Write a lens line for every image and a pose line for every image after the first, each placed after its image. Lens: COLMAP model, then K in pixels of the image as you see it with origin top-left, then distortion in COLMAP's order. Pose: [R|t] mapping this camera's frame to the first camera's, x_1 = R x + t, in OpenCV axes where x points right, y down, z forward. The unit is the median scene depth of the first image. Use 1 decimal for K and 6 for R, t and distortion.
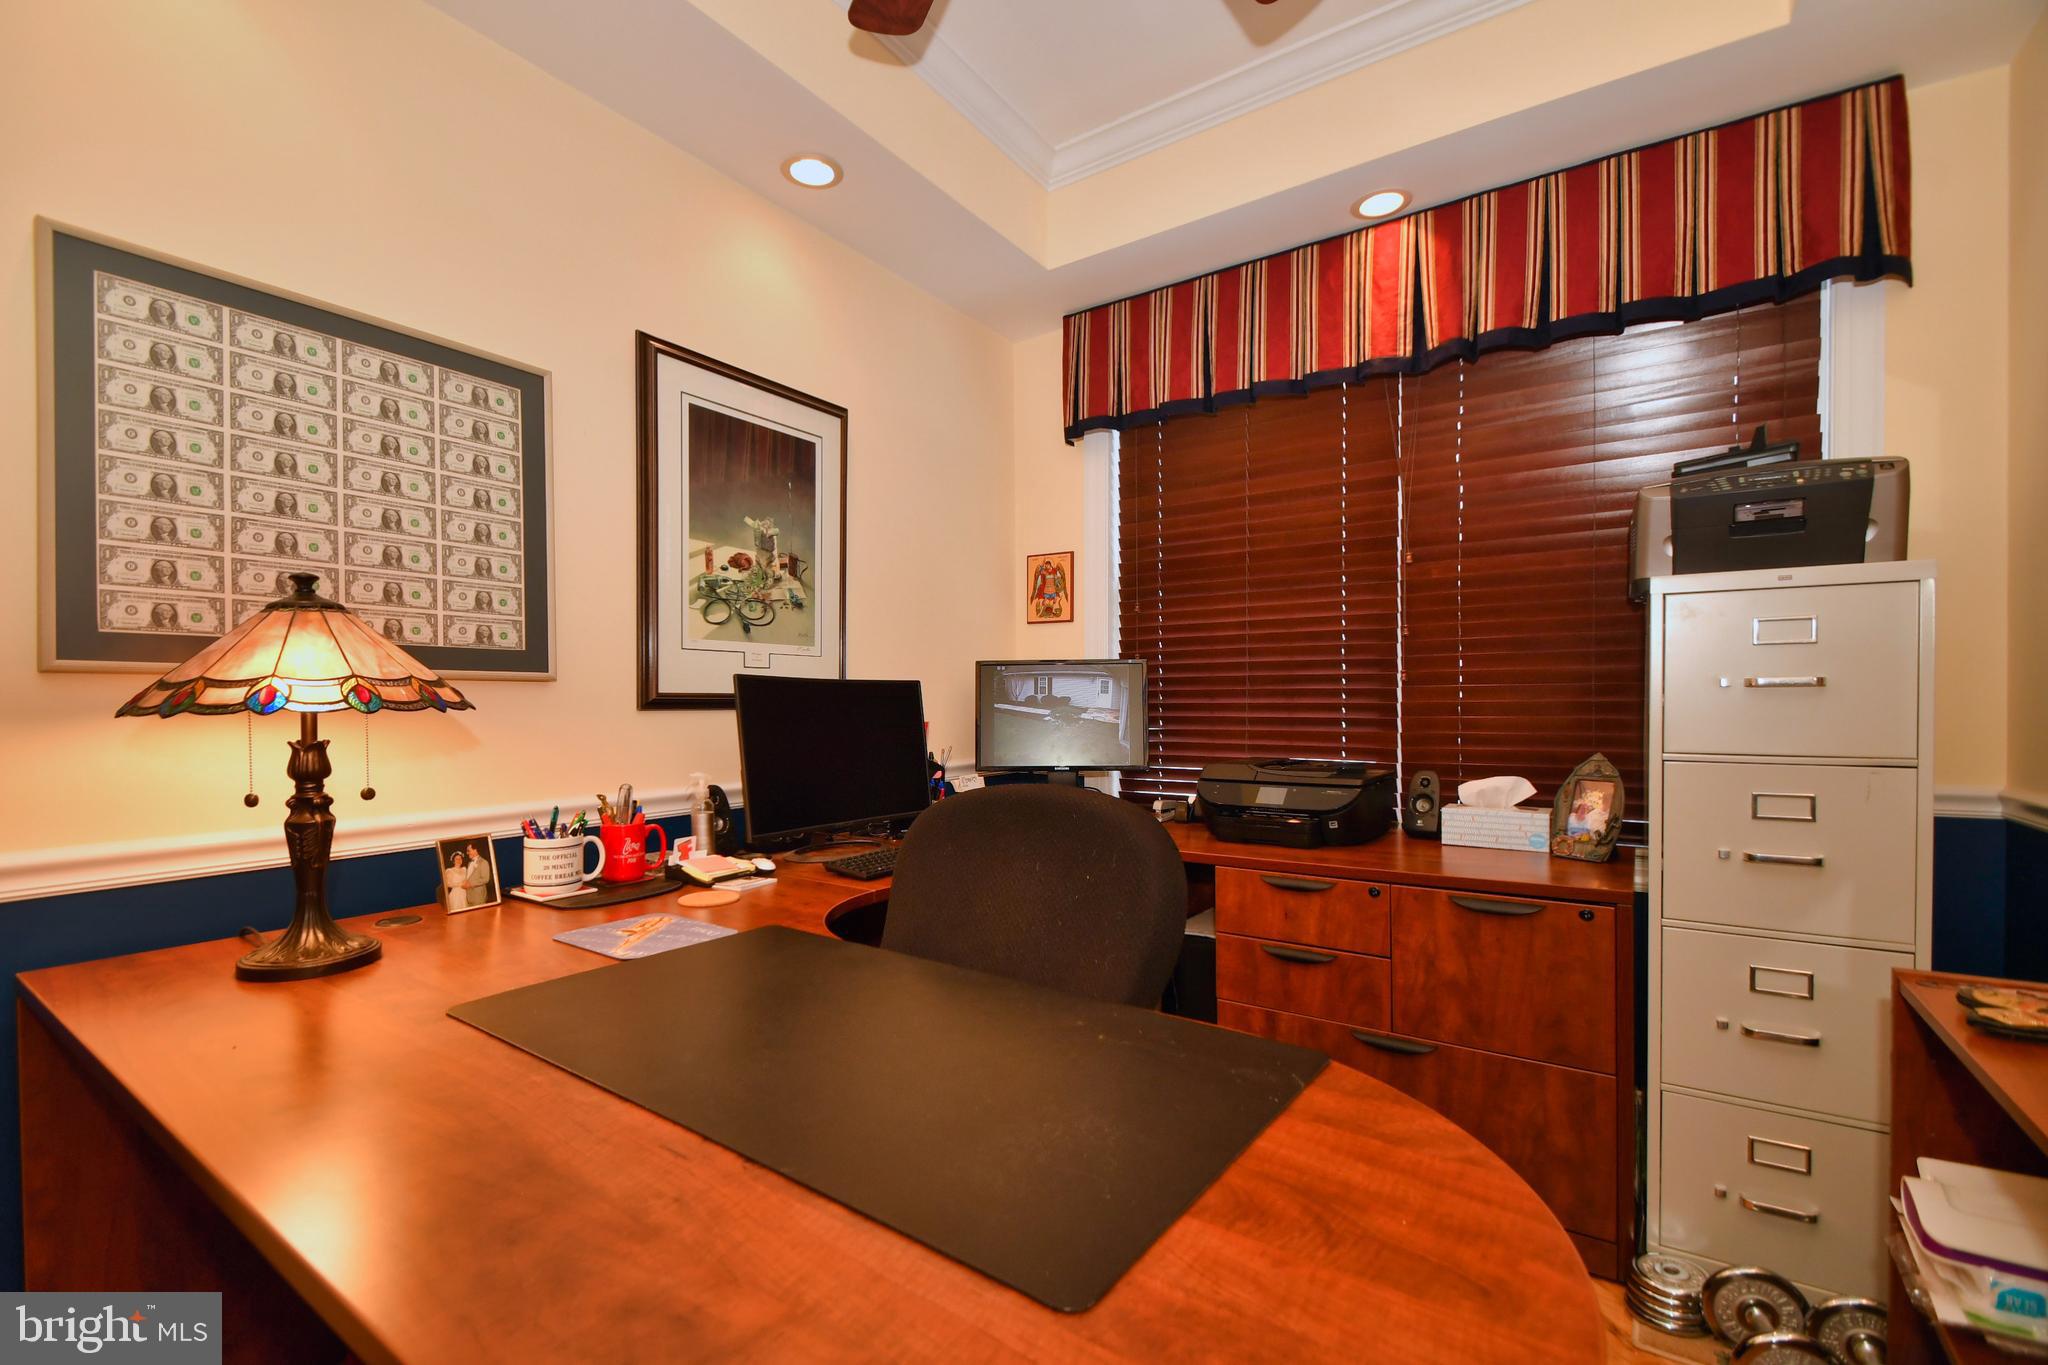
lens RADIAL K [[907.4, 0, 990.4], [0, 907.4, 712.4], [0, 0, 1]] dist [0.009600, -0.008394]
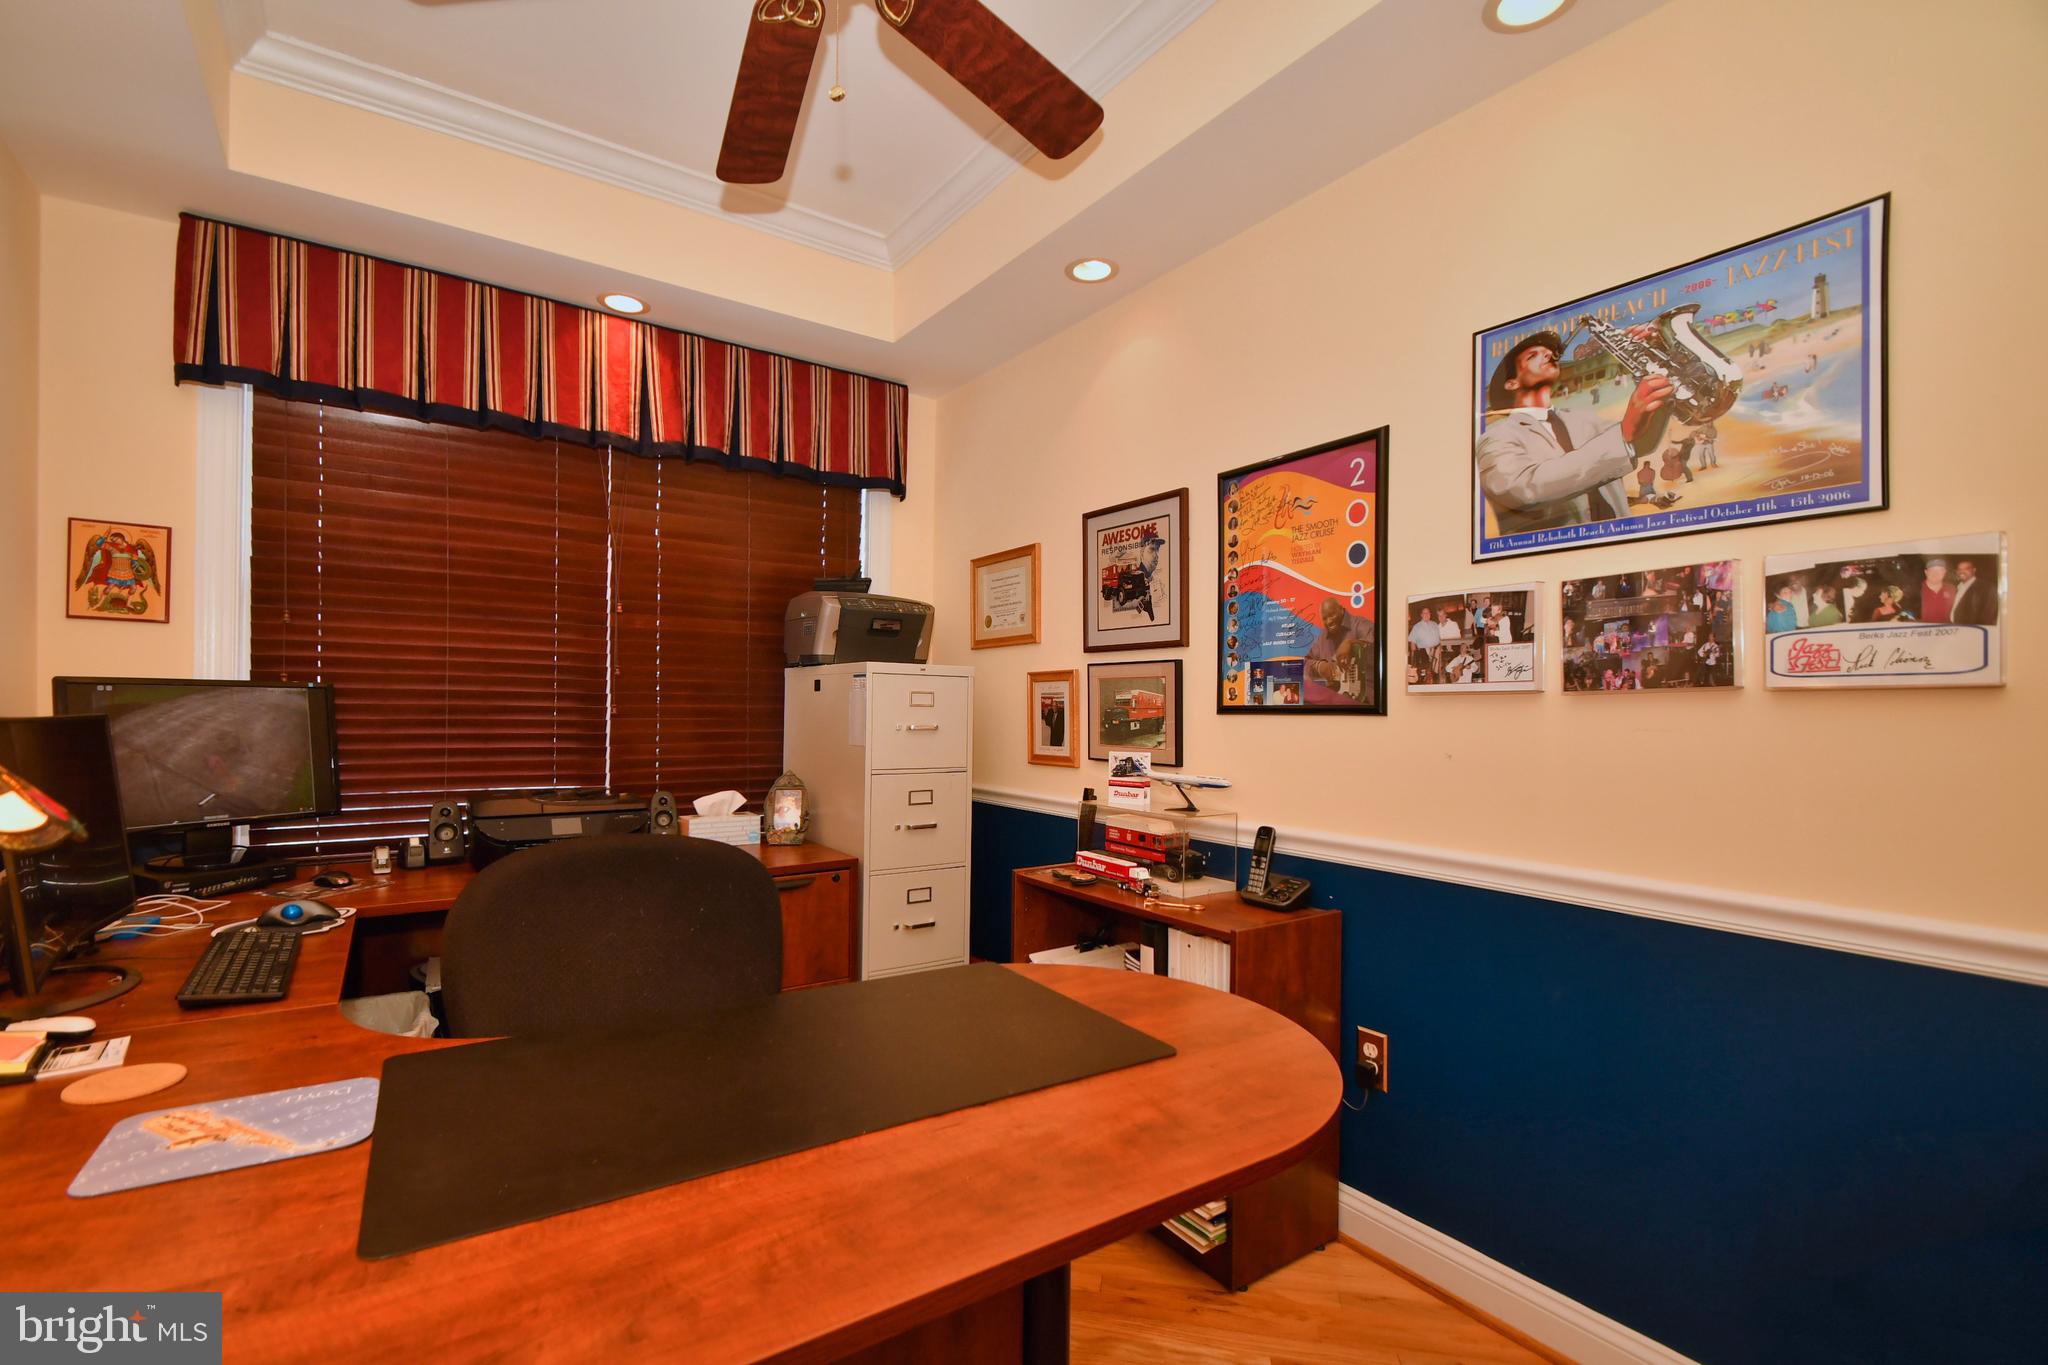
lens RADIAL K [[907.4, 0, 1016.3], [0, 907.4, 716.4], [0, 0, 1]] dist [0.009600, -0.008394]
pose [[0.339323, 0.000061, 0.940670, -0.470826], [-0.005723, 0.999982, 0.001999, -0.038326], [-0.940653, -0.006062, 0.339317, 0.134163]]
